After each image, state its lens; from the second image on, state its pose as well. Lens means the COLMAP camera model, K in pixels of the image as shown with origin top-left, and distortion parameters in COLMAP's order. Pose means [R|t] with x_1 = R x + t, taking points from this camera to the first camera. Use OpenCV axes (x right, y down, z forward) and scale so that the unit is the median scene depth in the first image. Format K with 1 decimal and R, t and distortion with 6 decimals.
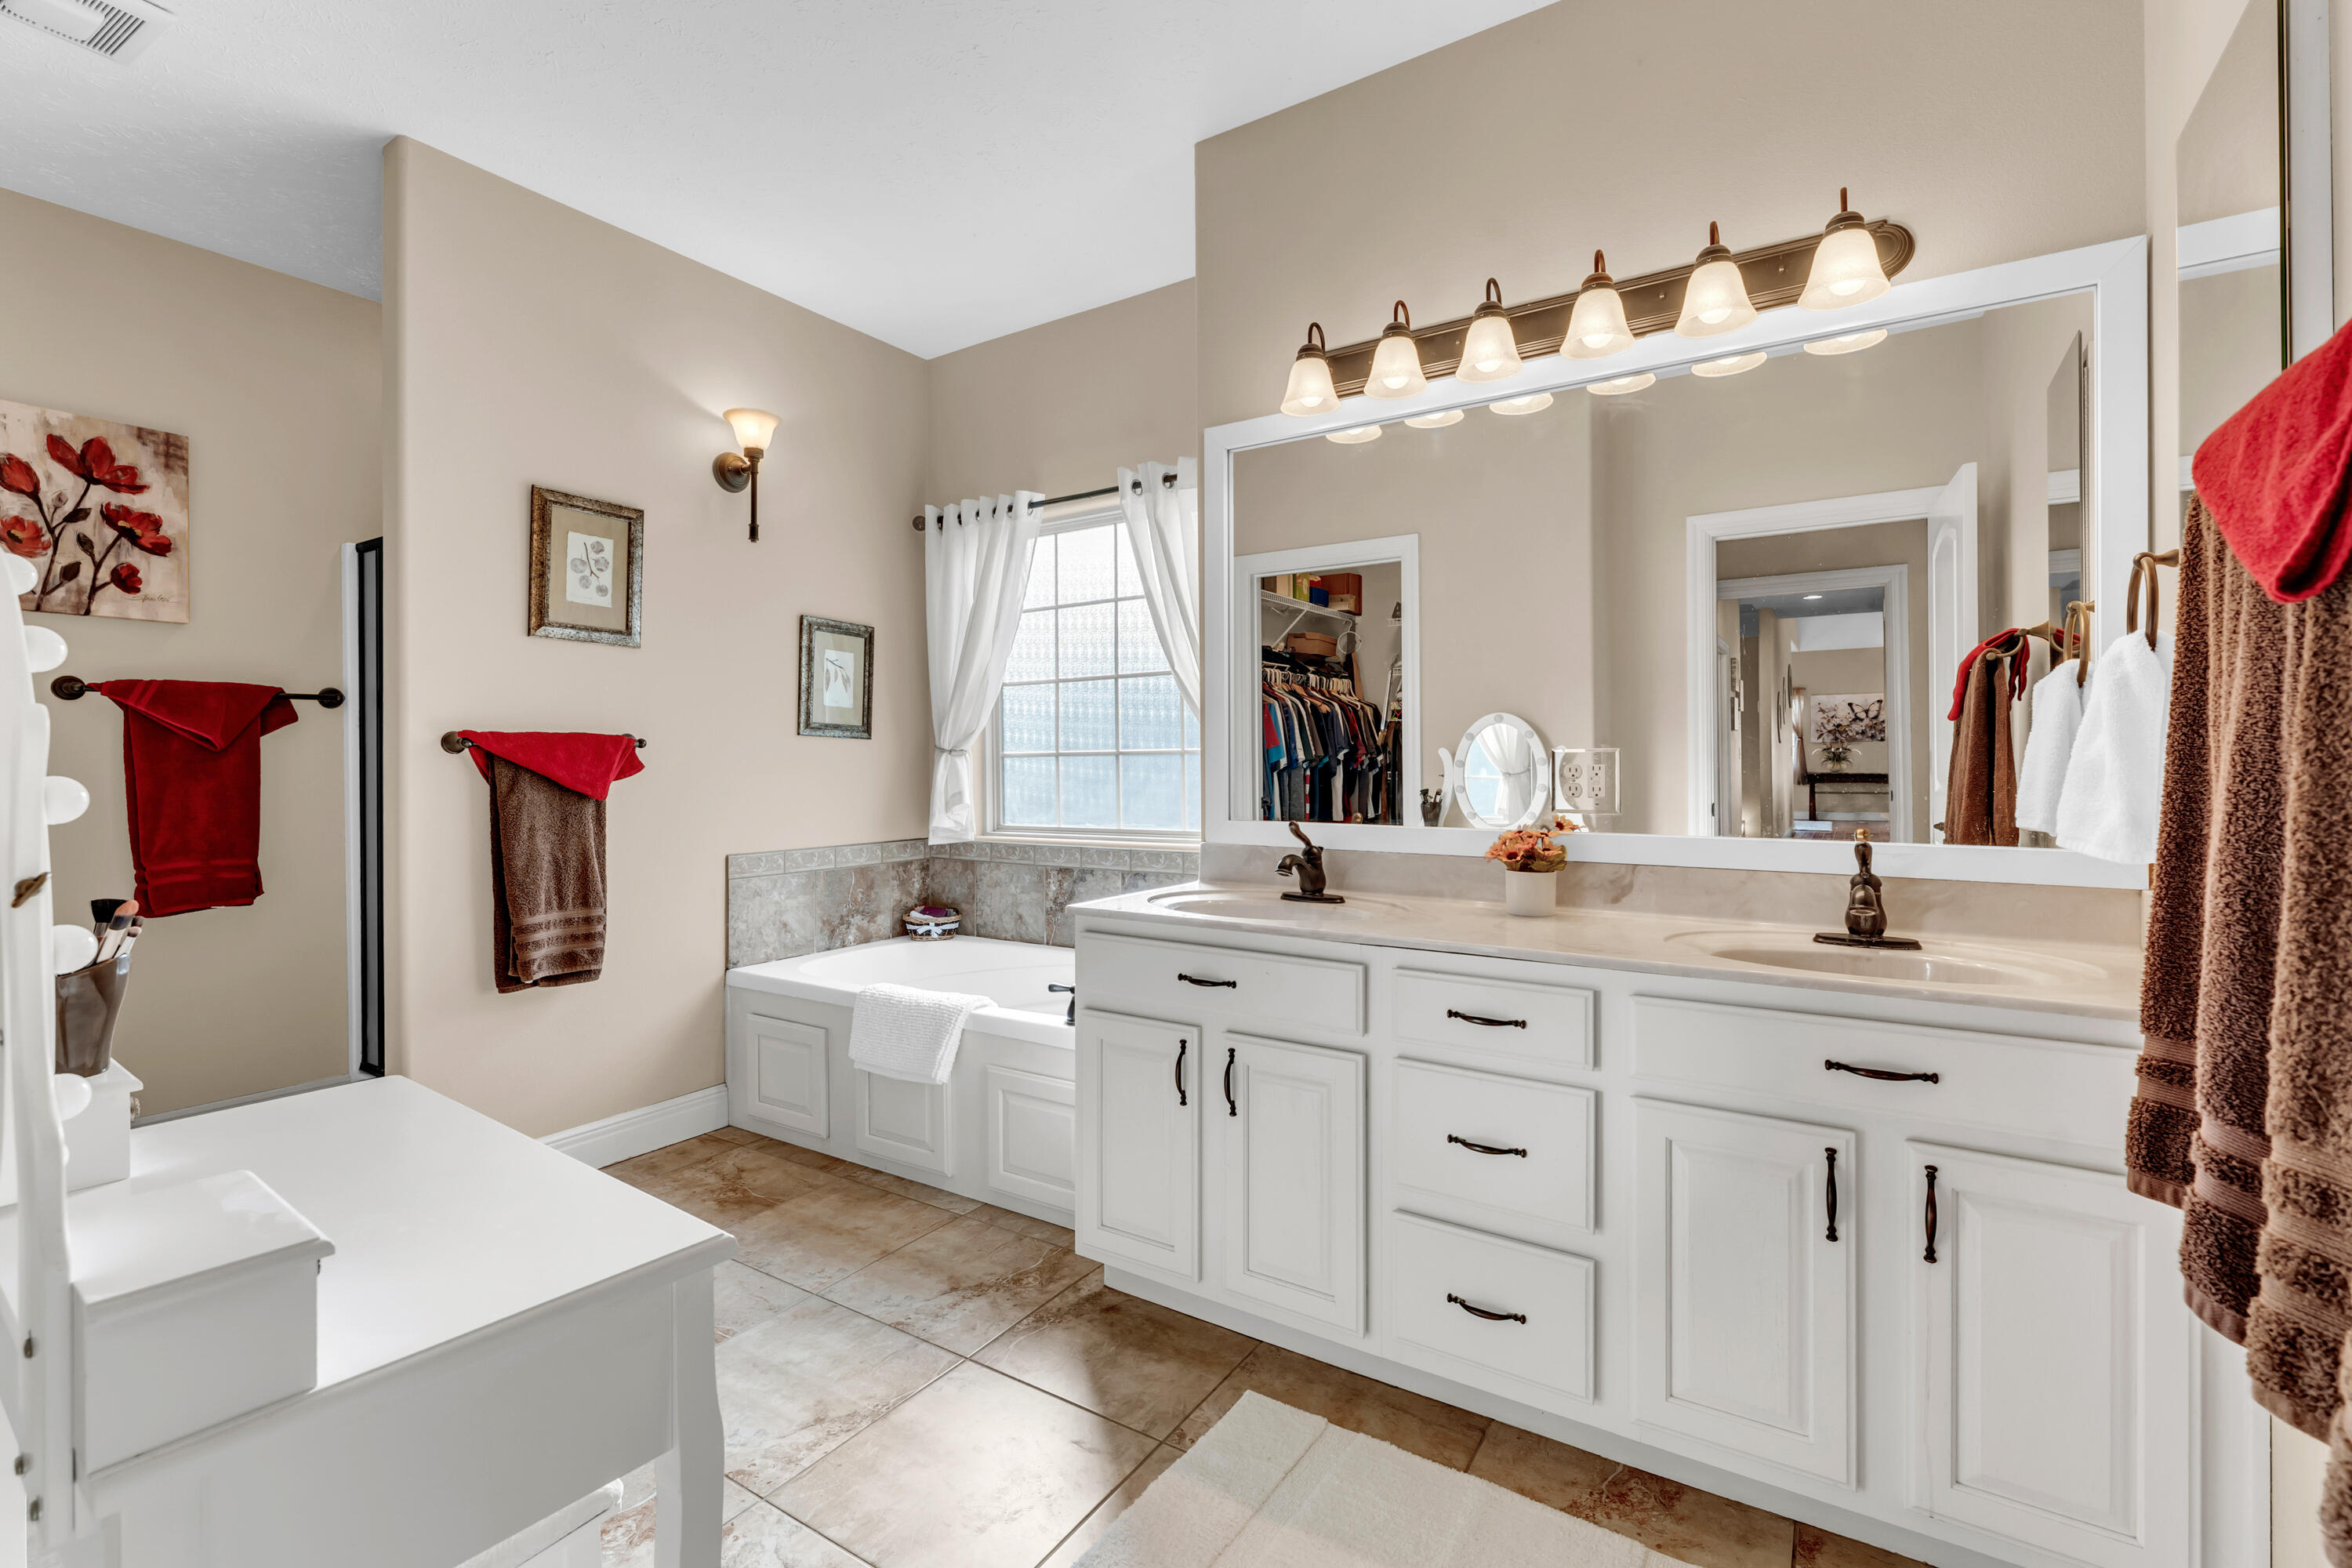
lens RADIAL K [[1050.6, 0, 1179.2], [0, 1050.6, 762.6], [0, 0, 1]] dist [-0.001222, -0.000263]
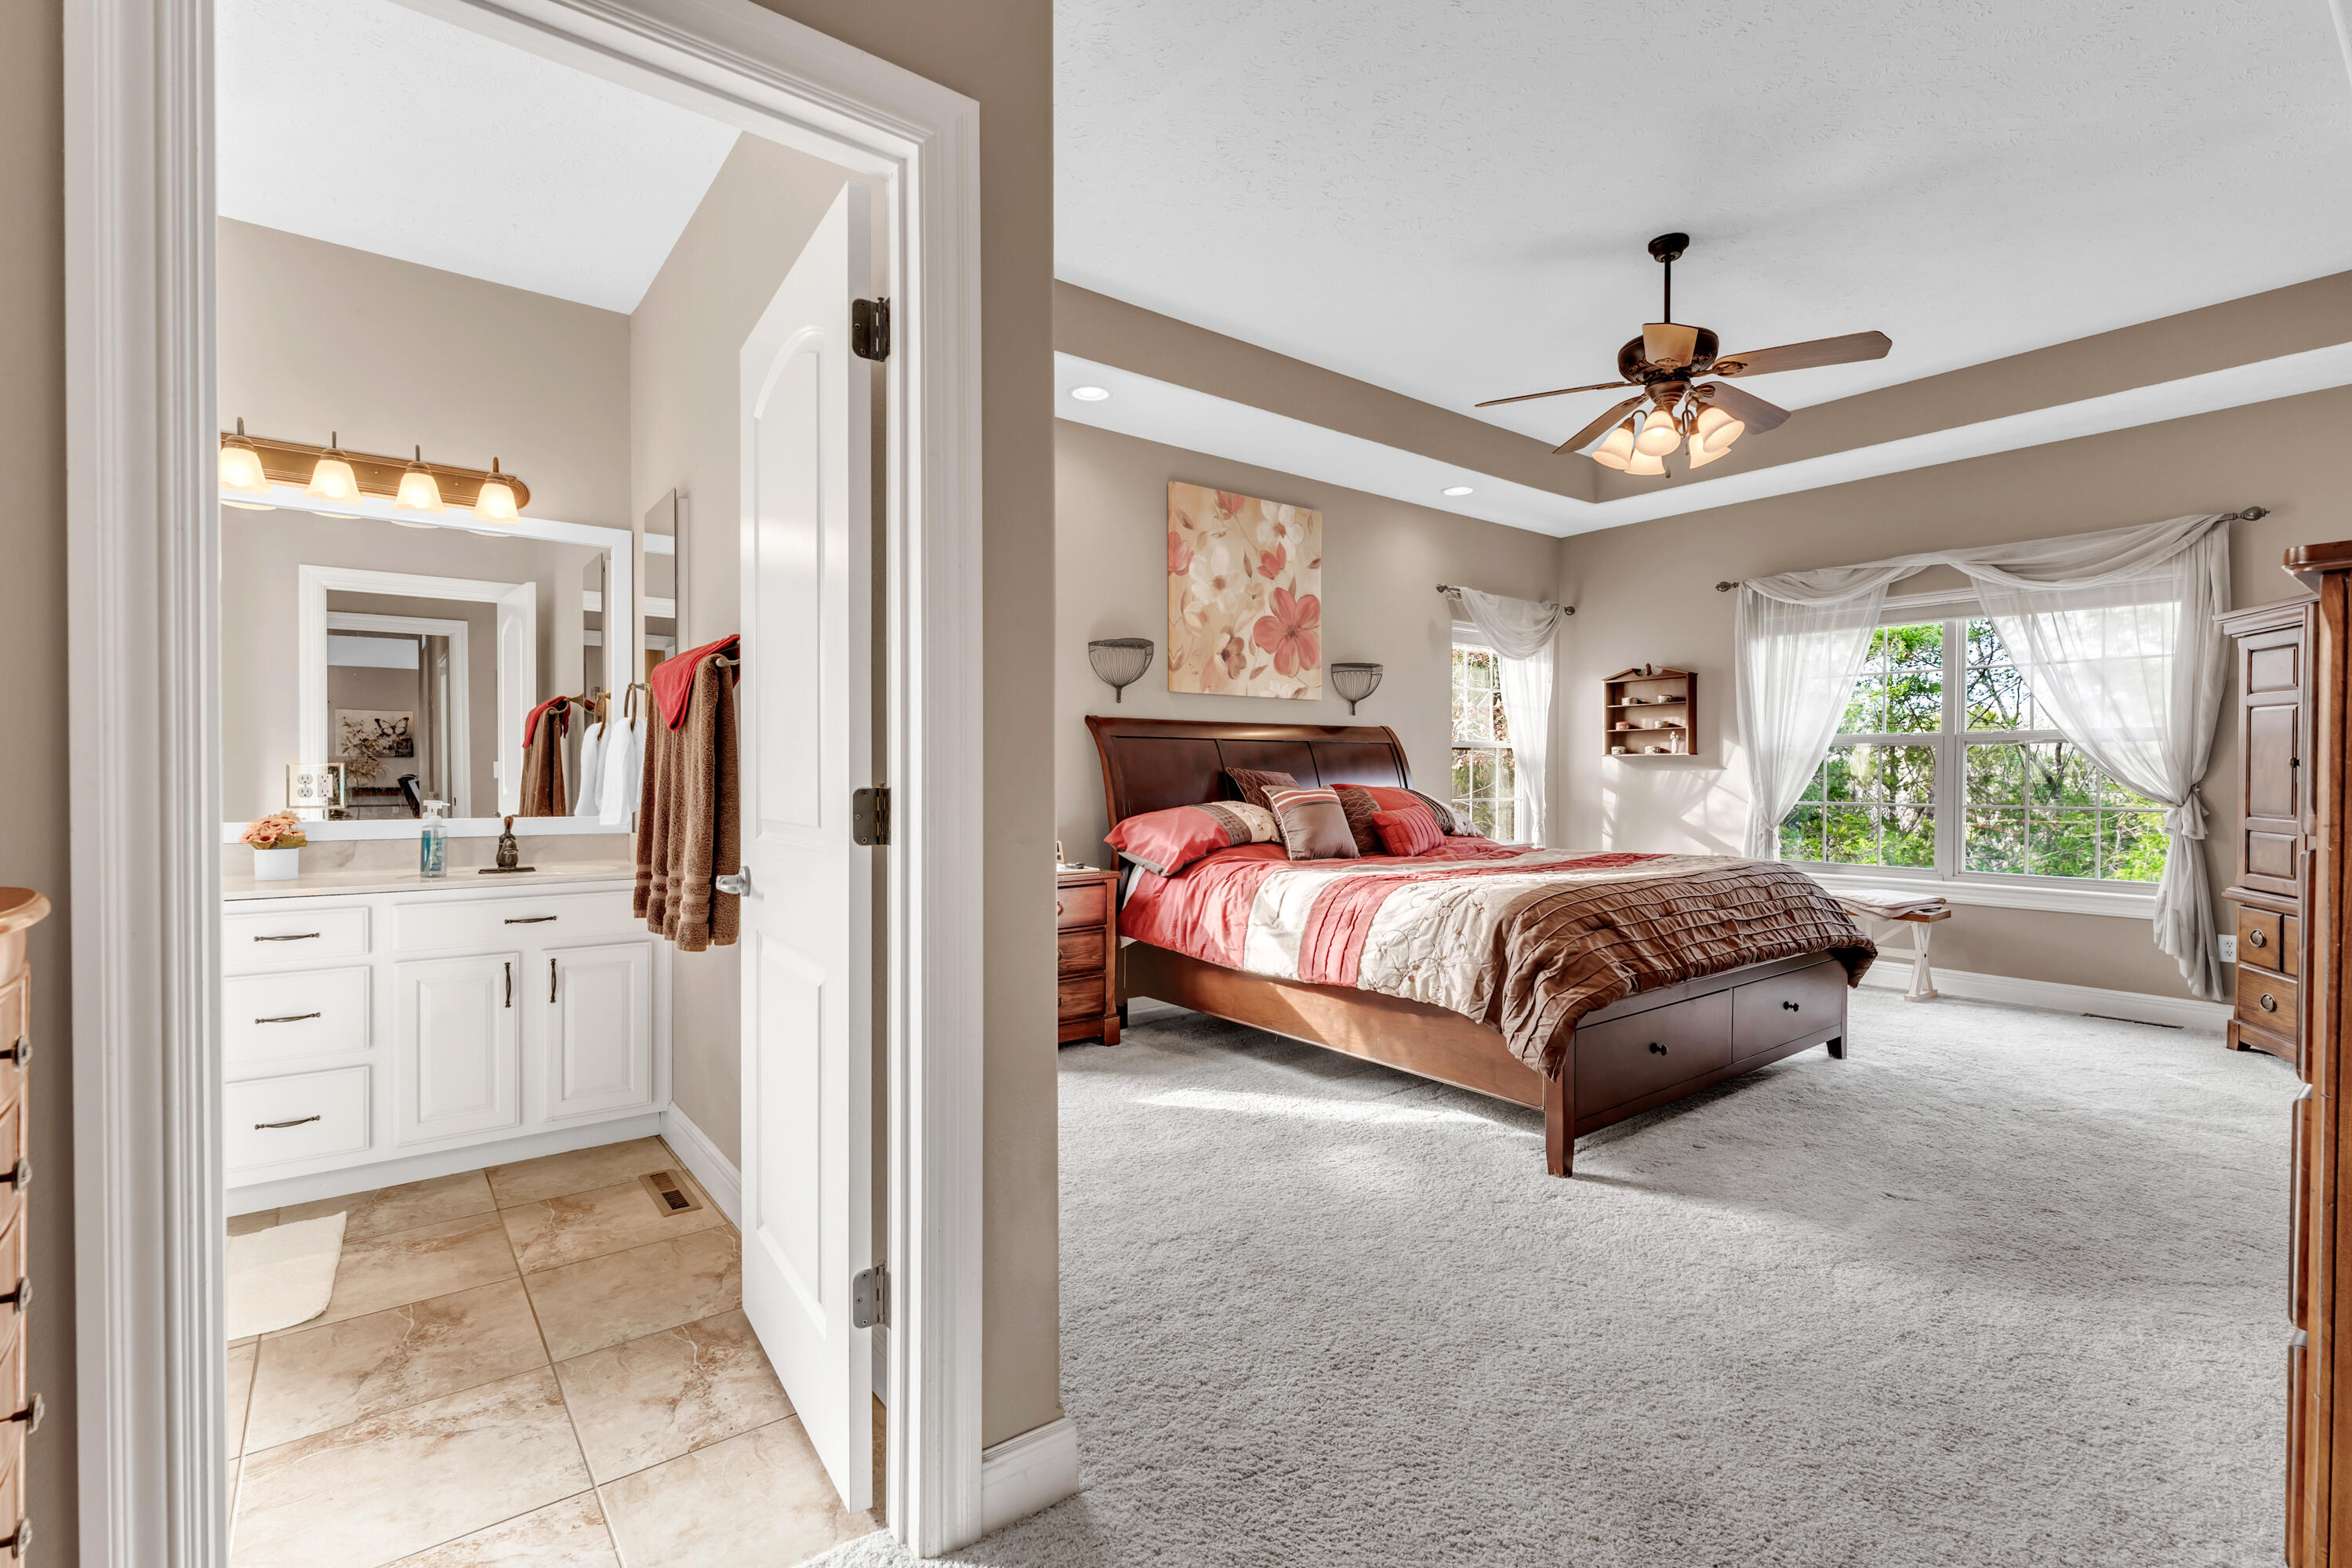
lens RADIAL K [[1024.1, 0, 1126.7], [0, 1024.1, 777.8], [0, 0, 1]] dist [0.000438, -0.000451]
pose [[0.349786, 0.001069, 0.936829, -0.653424], [-0.001992, 0.999998, -0.000397, 0.005560], [-0.936827, -0.001727, 0.349787, -0.652478]]
